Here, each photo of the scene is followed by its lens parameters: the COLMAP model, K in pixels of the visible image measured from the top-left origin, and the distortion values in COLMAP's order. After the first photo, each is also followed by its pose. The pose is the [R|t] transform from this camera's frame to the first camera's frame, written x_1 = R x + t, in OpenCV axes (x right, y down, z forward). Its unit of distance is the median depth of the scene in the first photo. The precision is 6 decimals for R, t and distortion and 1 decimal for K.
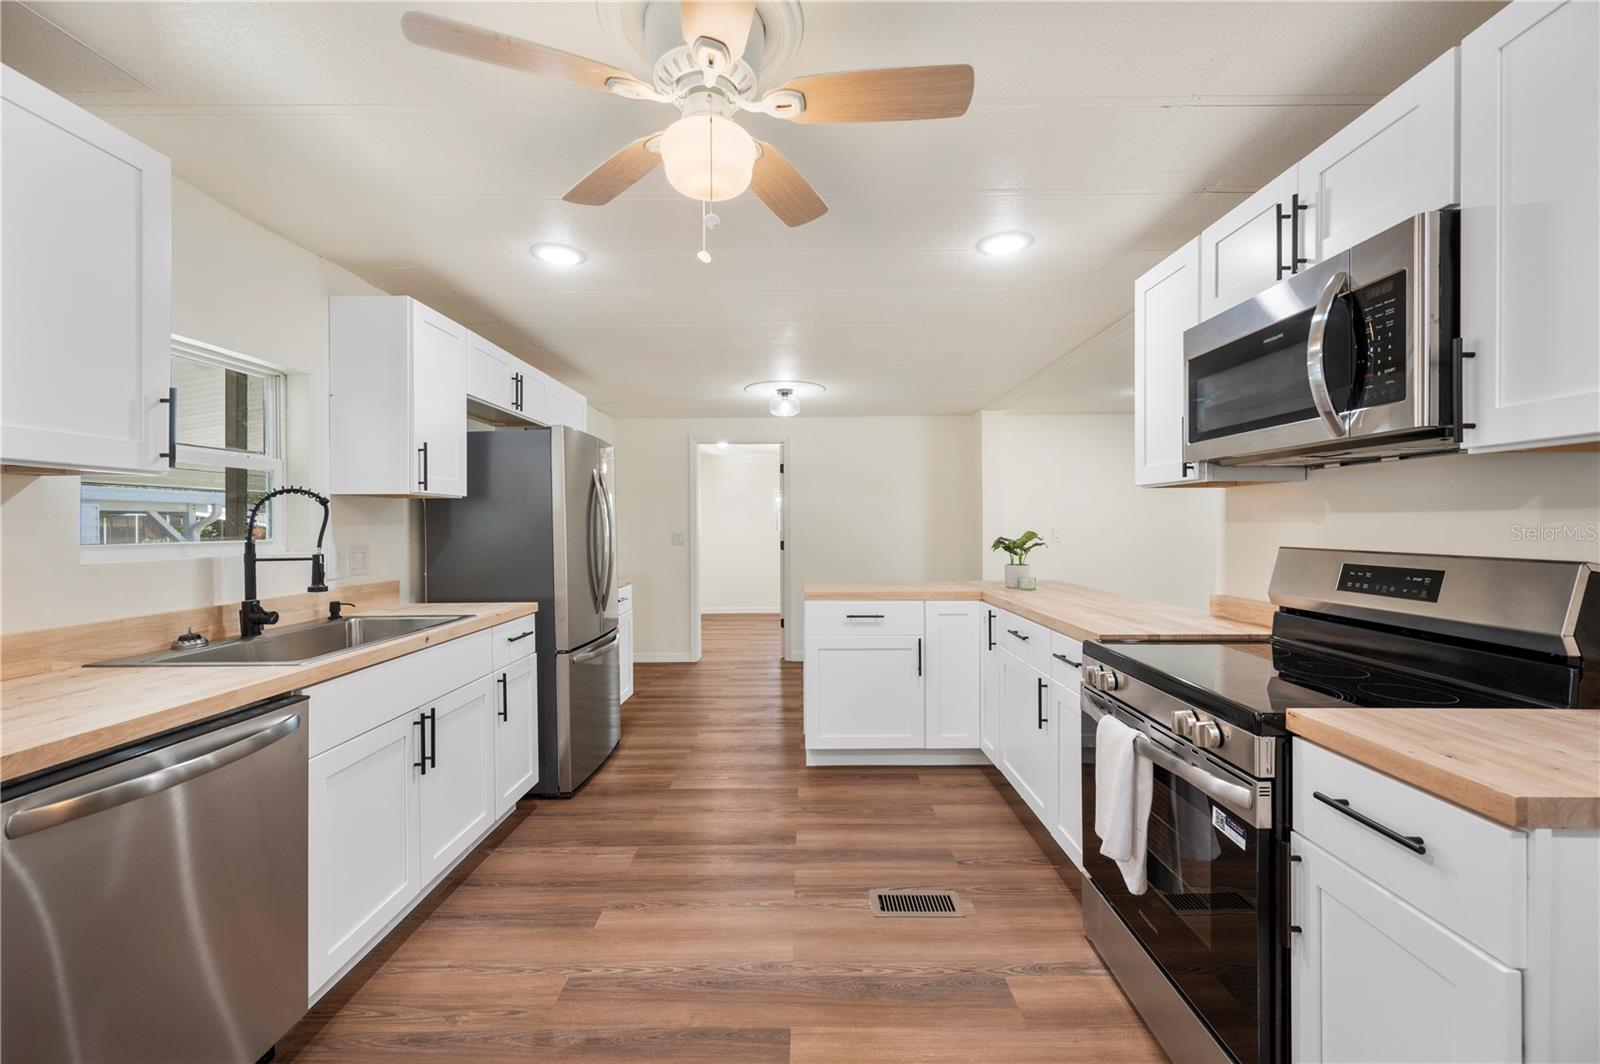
lens RADIAL K [[648.9, 0, 800.7], [0, 648.9, 527.8], [0, 0, 1]] dist [0.000042, -0.000099]
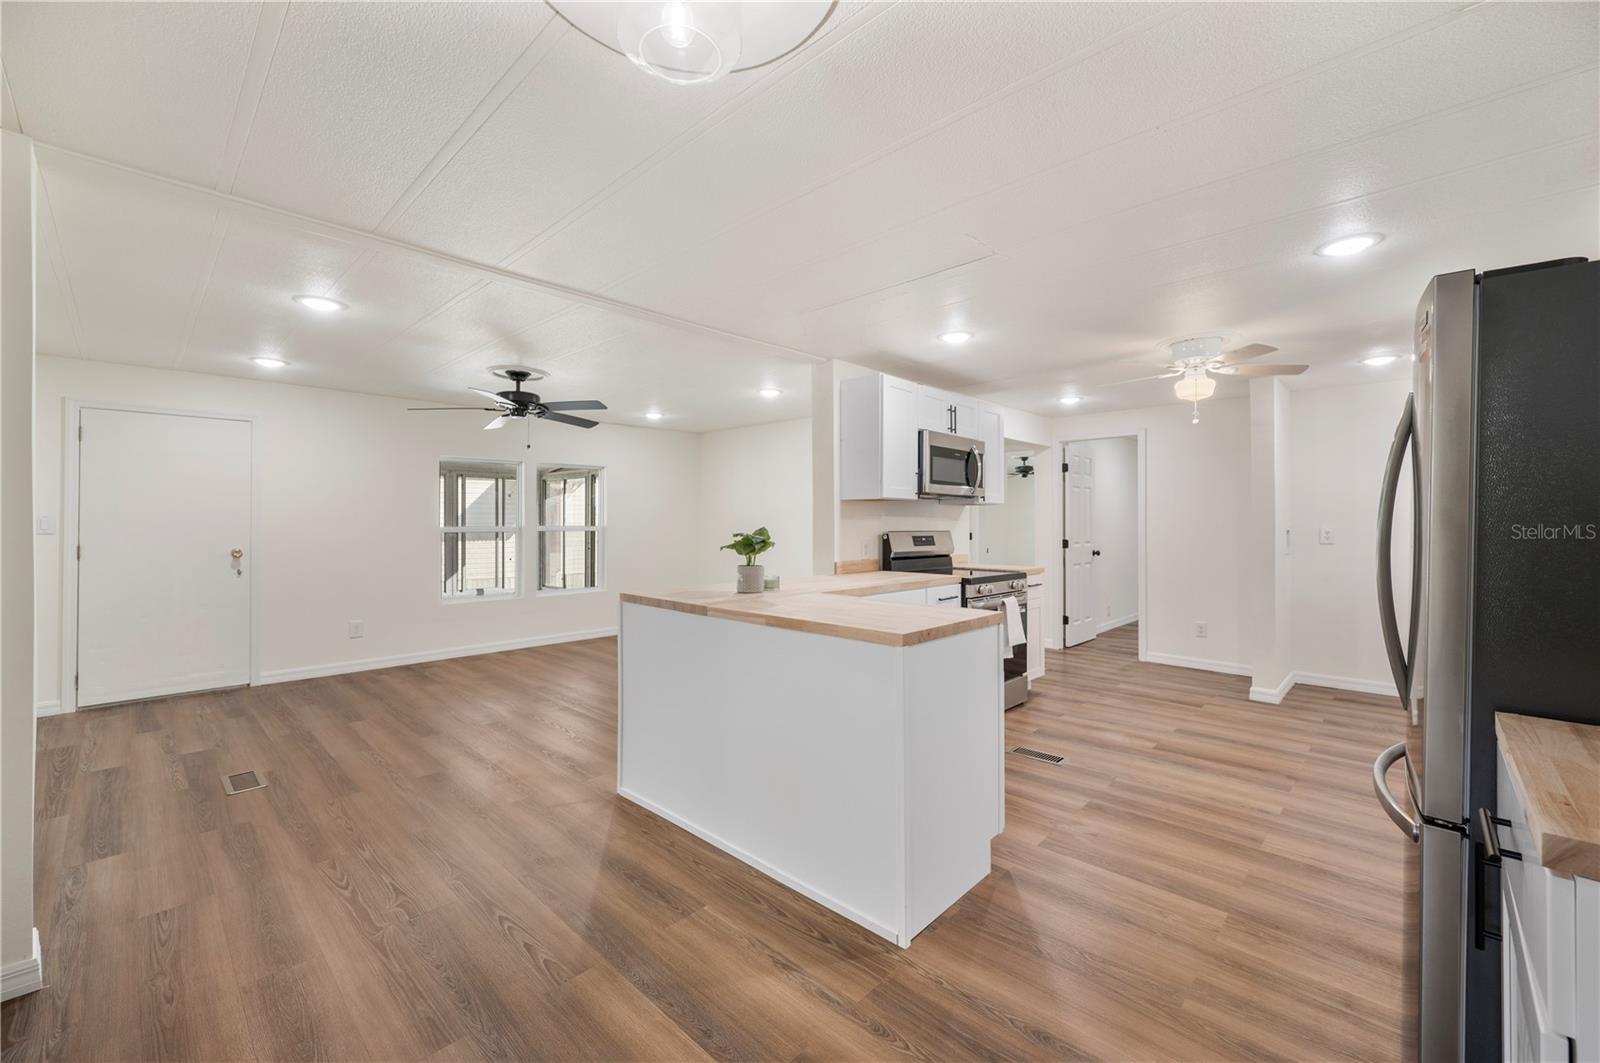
lens RADIAL K [[648.9, 0, 795.6], [0, 648.9, 526.6], [0, 0, 1]] dist [0.000042, -0.000099]
pose [[-0.729641, 0.007269, 0.683792, -0.410610], [0.011328, 0.999935, 0.001458, 0.004450], [-0.683737, 0.008810, -0.729675, 2.180205]]
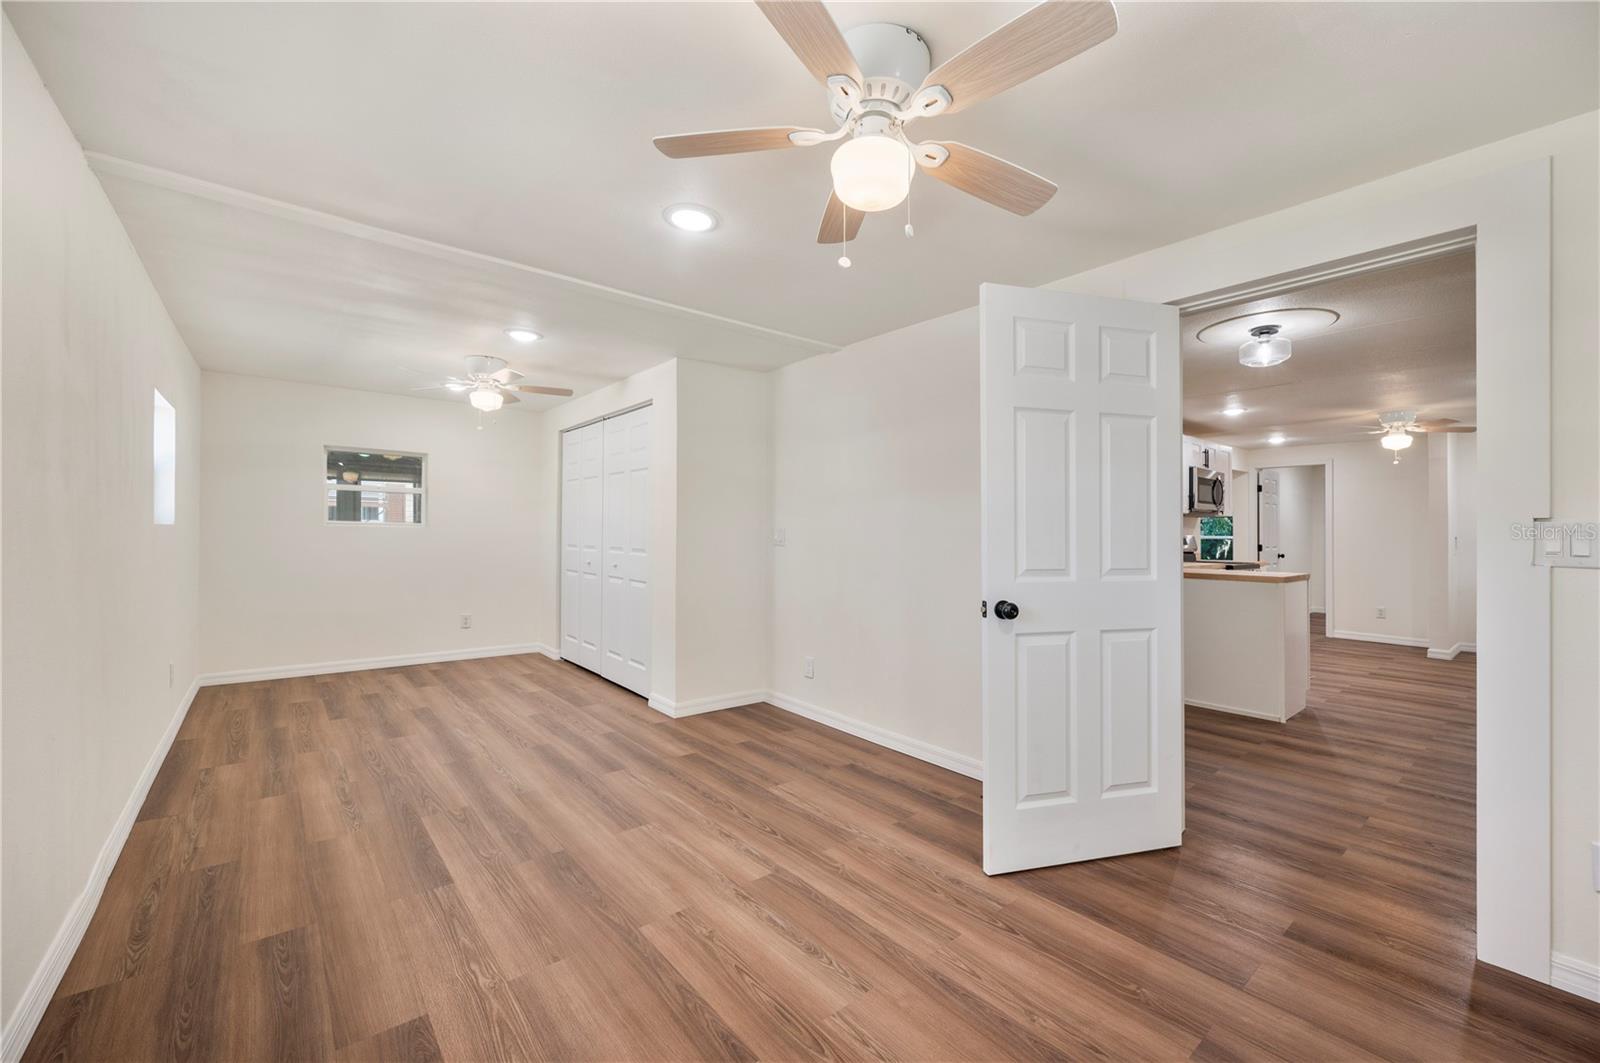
lens RADIAL K [[648.9, 0, 806.3], [0, 648.9, 533.5], [0, 0, 1]] dist [0.000042, -0.000099]
pose [[-0.651798, 0.004418, 0.758380, -0.436231], [0.001304, 0.999988, -0.004705, 0.028493], [-0.758392, -0.002077, -0.651796, 3.497275]]
